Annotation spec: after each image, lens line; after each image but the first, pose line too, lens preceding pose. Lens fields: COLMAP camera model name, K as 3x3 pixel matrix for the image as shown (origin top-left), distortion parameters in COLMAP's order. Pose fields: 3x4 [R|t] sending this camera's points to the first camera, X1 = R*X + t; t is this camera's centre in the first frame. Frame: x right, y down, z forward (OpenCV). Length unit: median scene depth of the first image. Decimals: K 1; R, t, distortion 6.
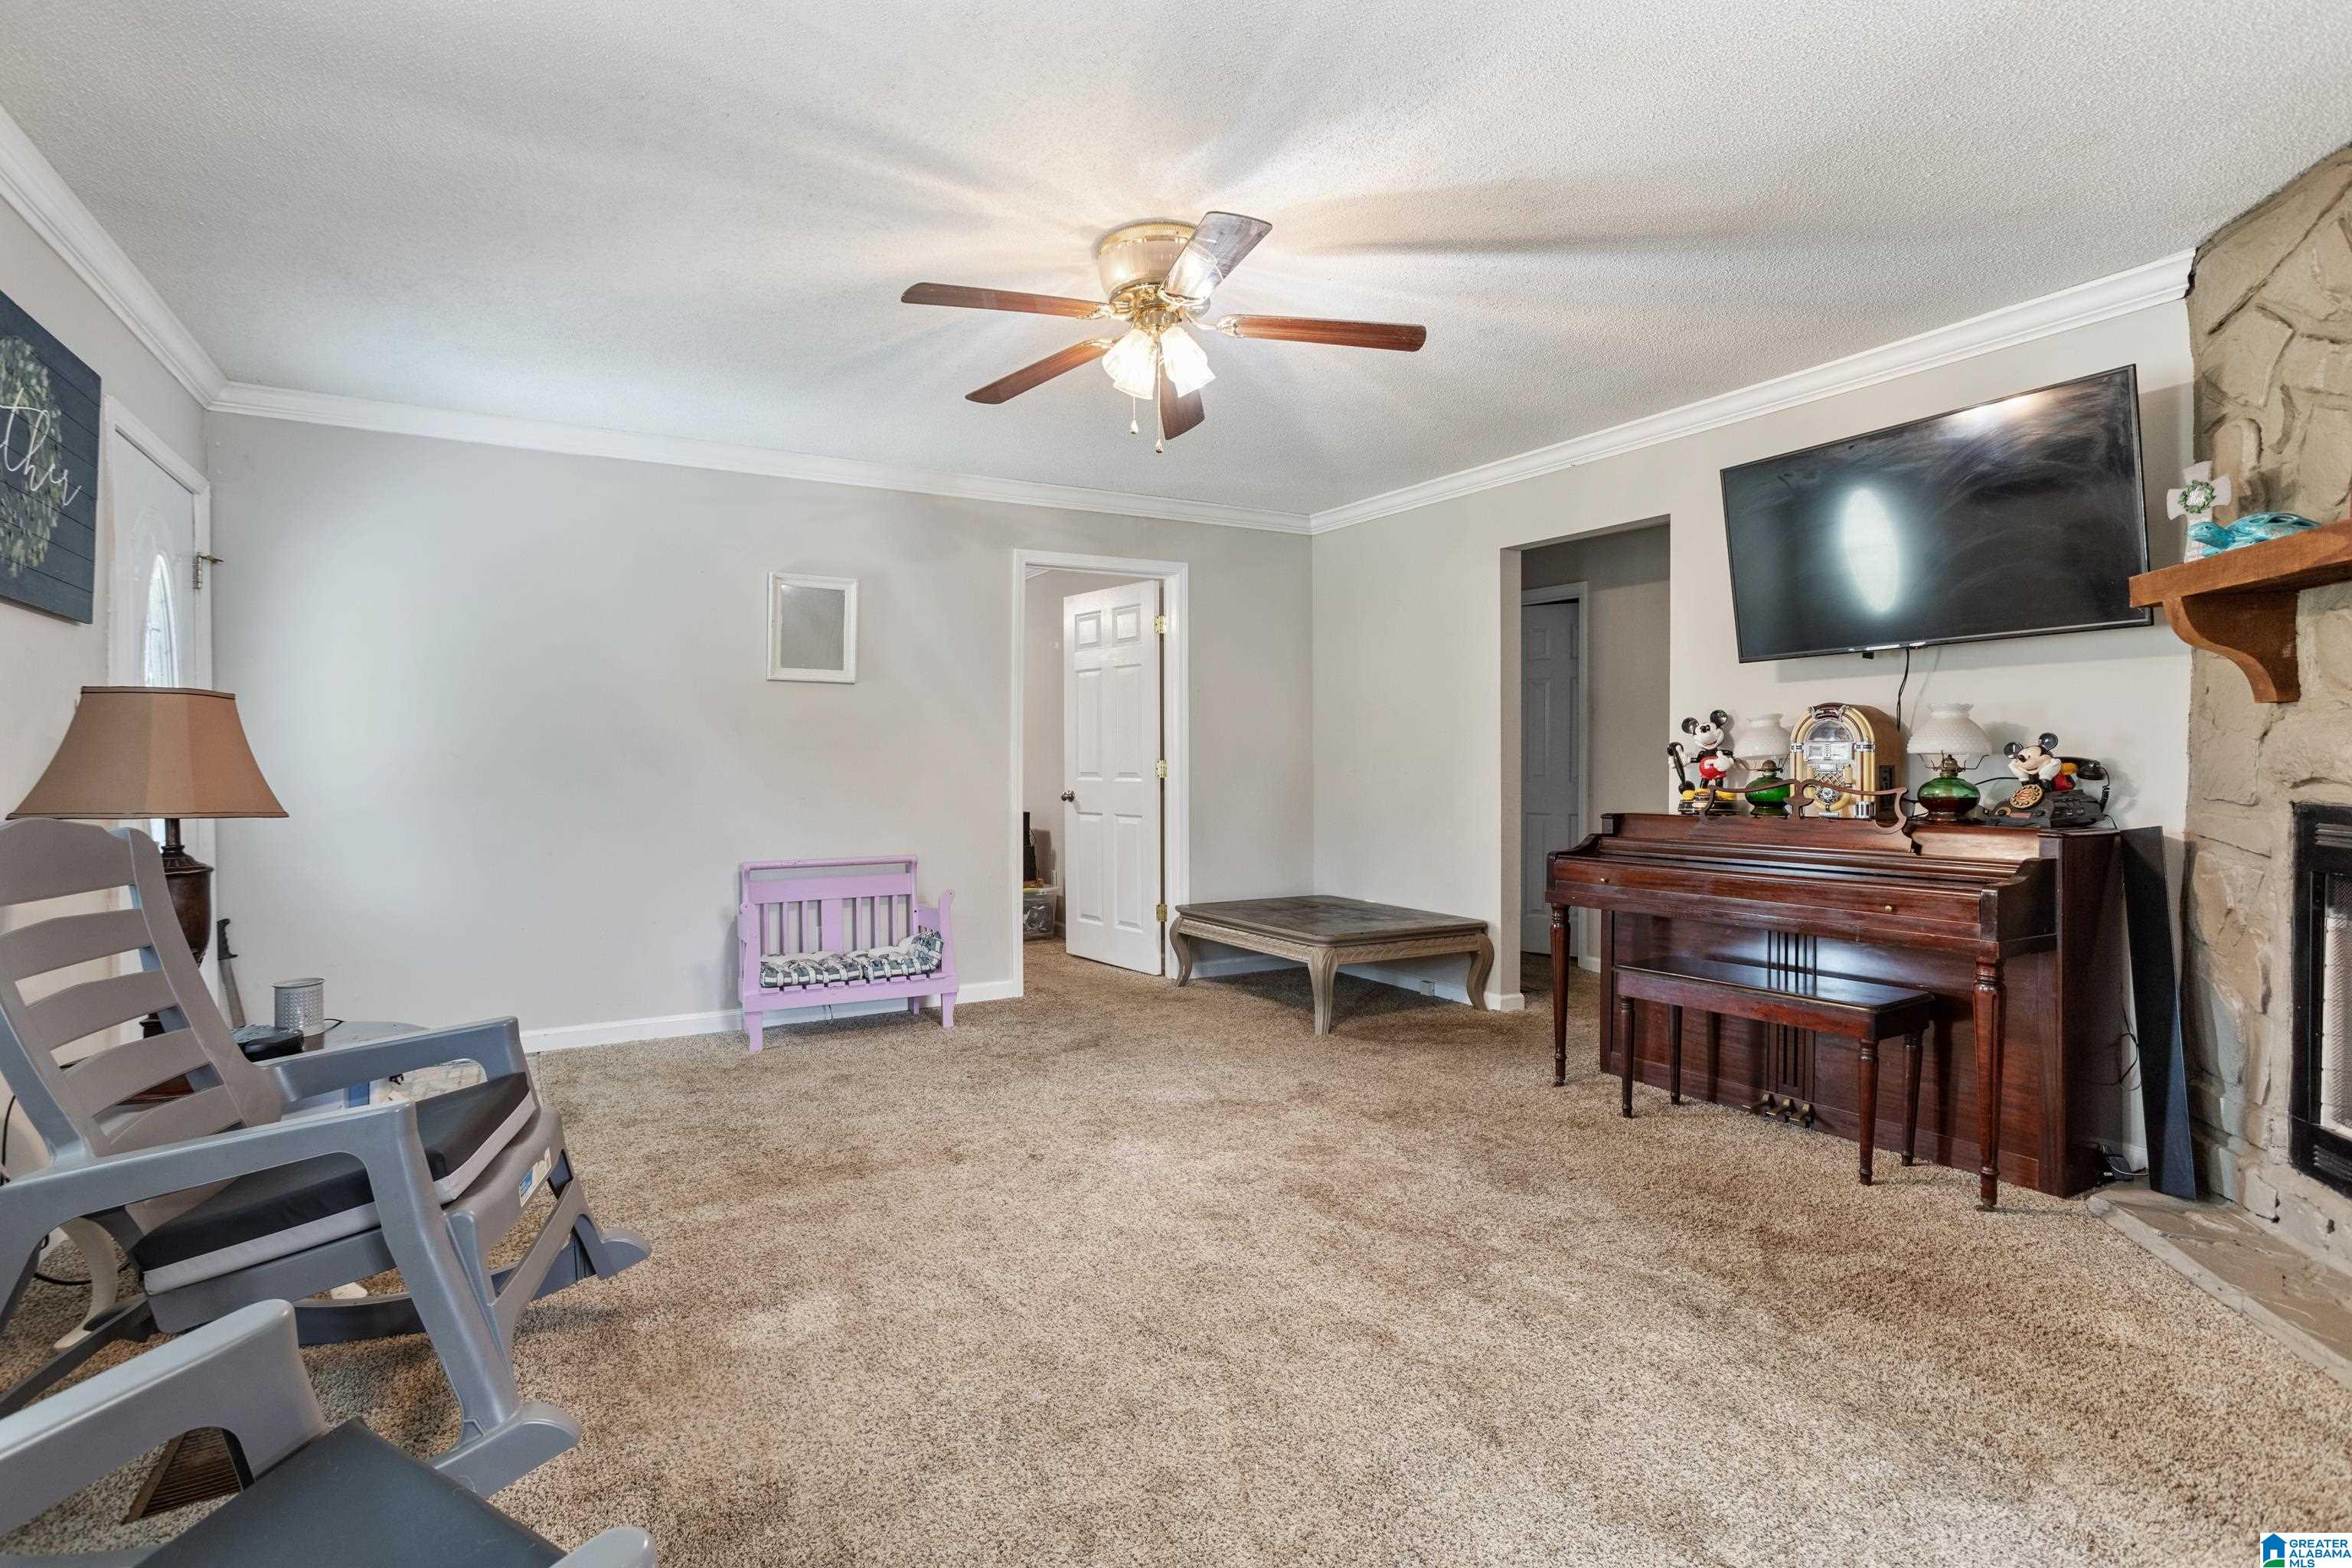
lens RADIAL K [[1156.3, 0, 1167.6], [0, 1156.3, 774.9], [0, 0, 1]] dist [-0.002427, -0.000173]
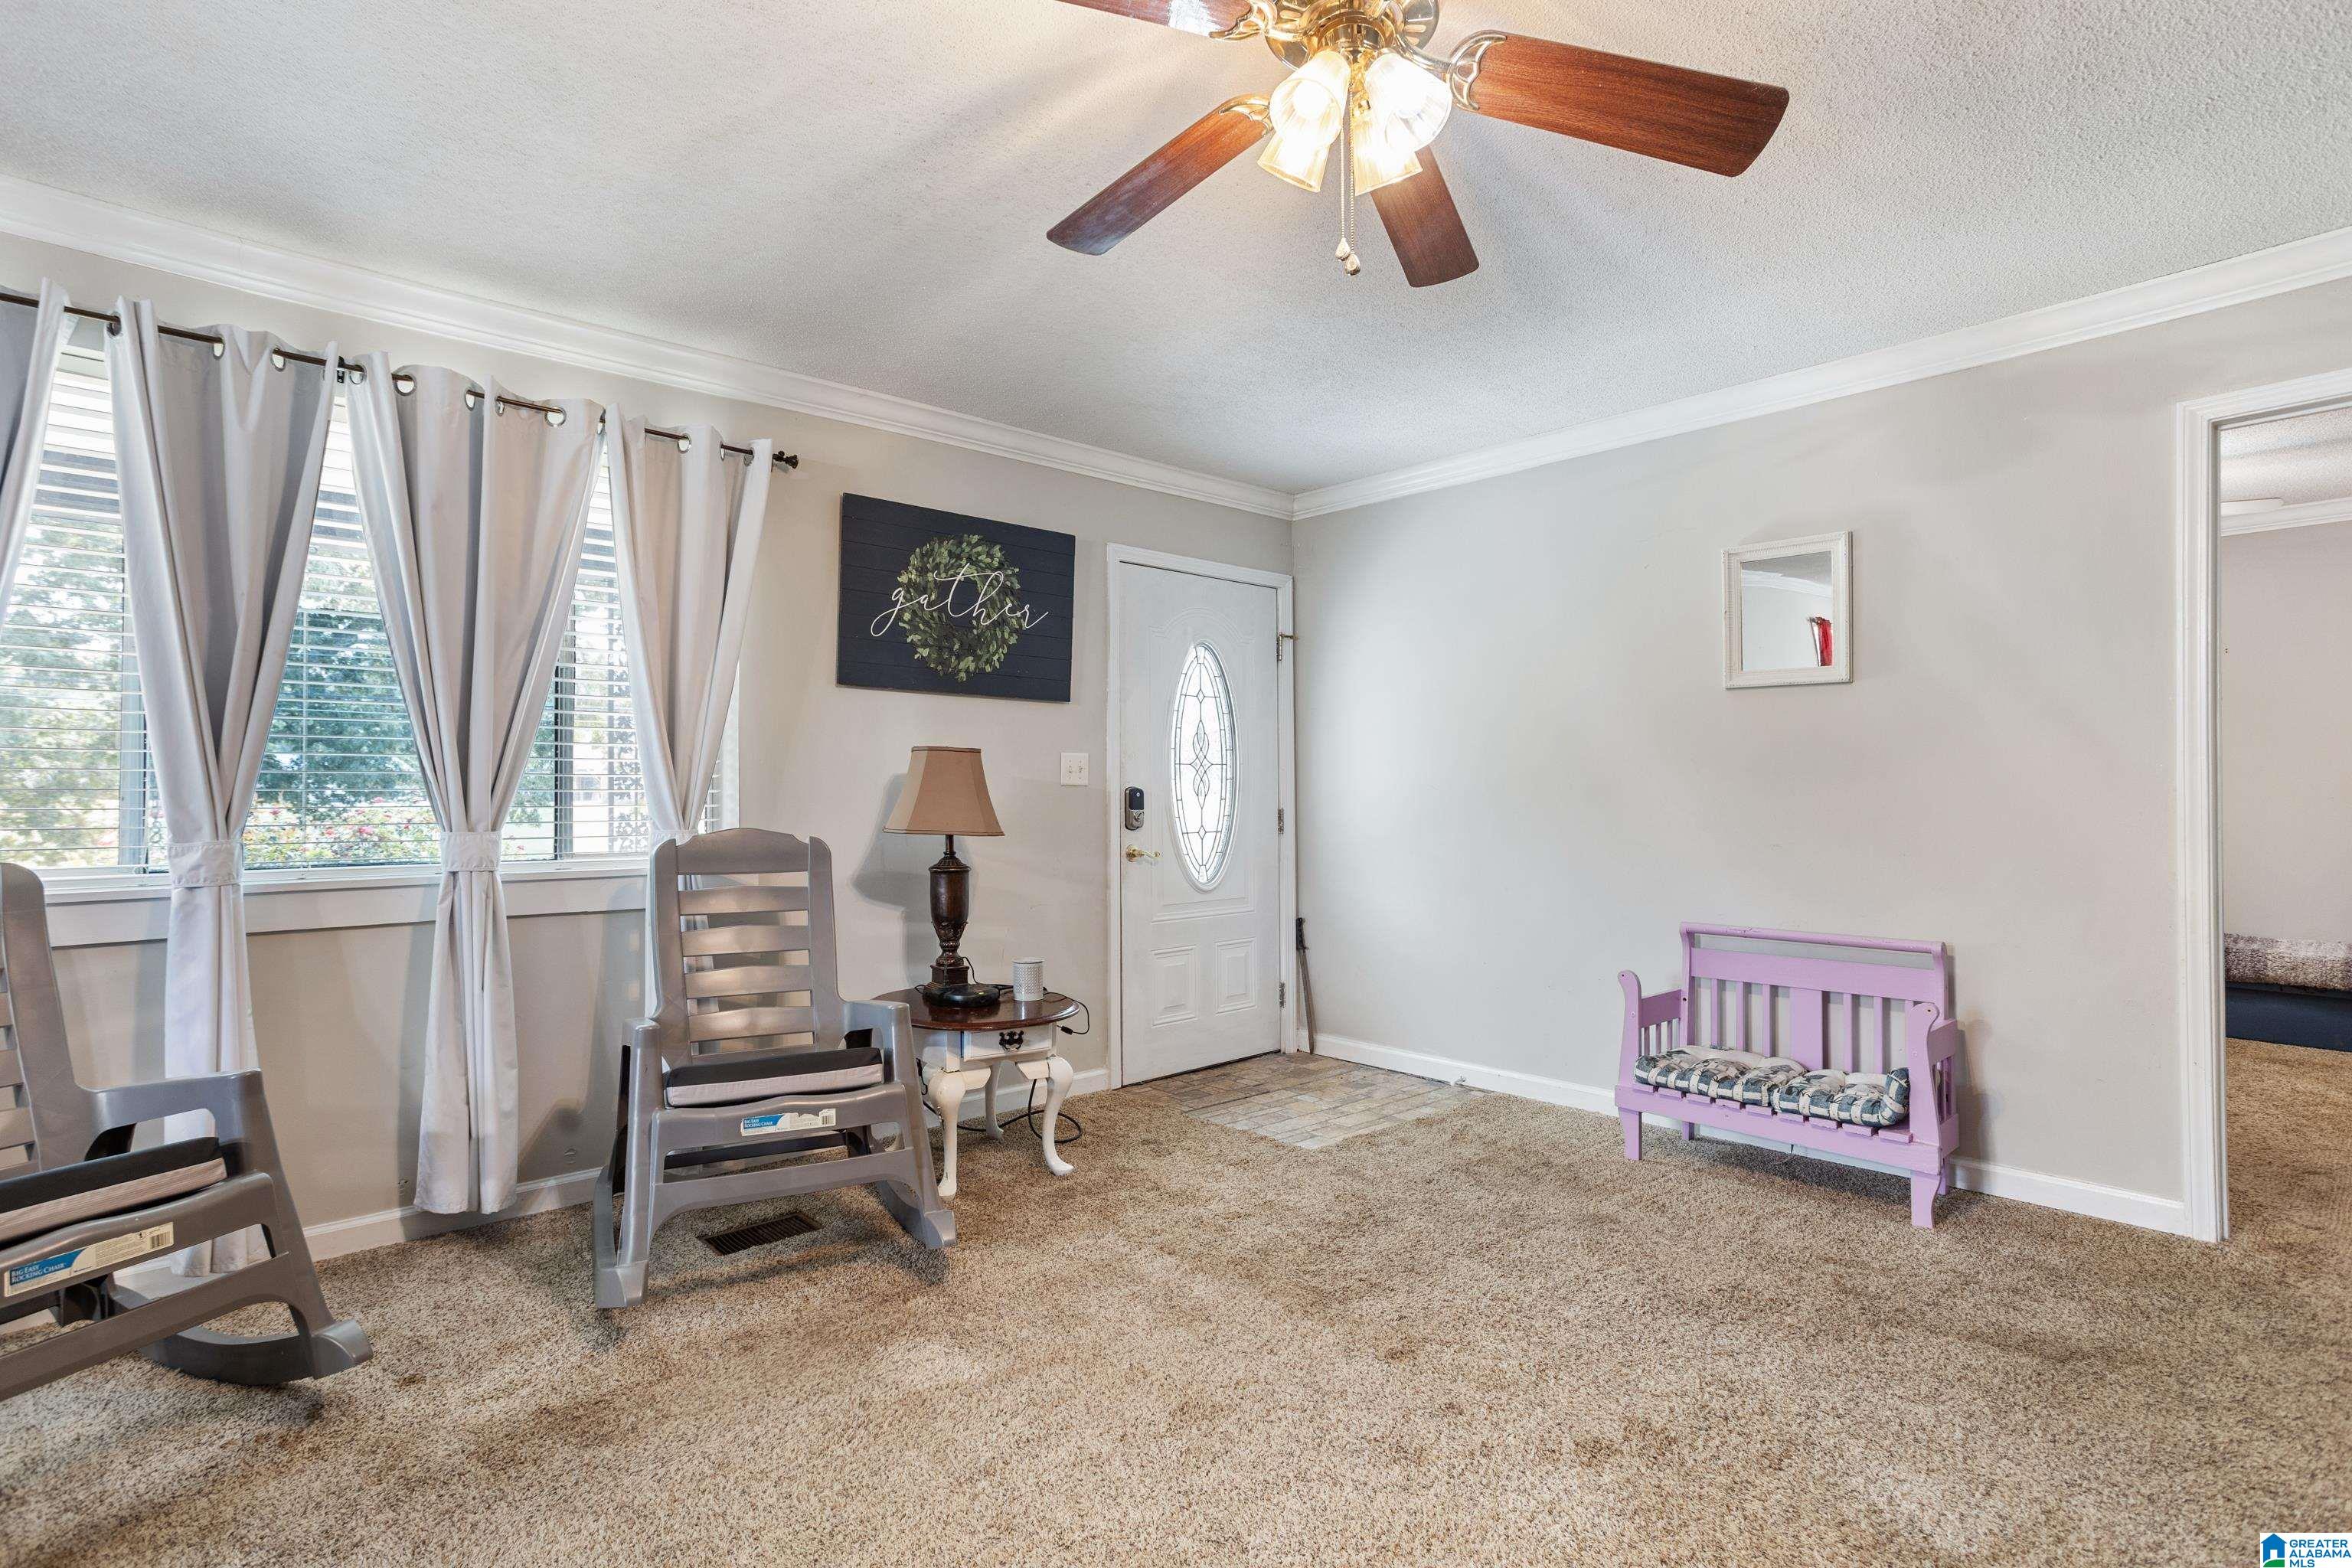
lens RADIAL K [[1192.3, 0, 1176.0], [0, 1192.3, 784.0], [0, 0, 1]] dist [-0.004630, 0.000011]
pose [[0.181032, -0.006104, -0.983458, 0.502919], [-0.003708, 0.999969, -0.006889, -0.012815], [0.983470, 0.004894, 0.181004, 0.713967]]
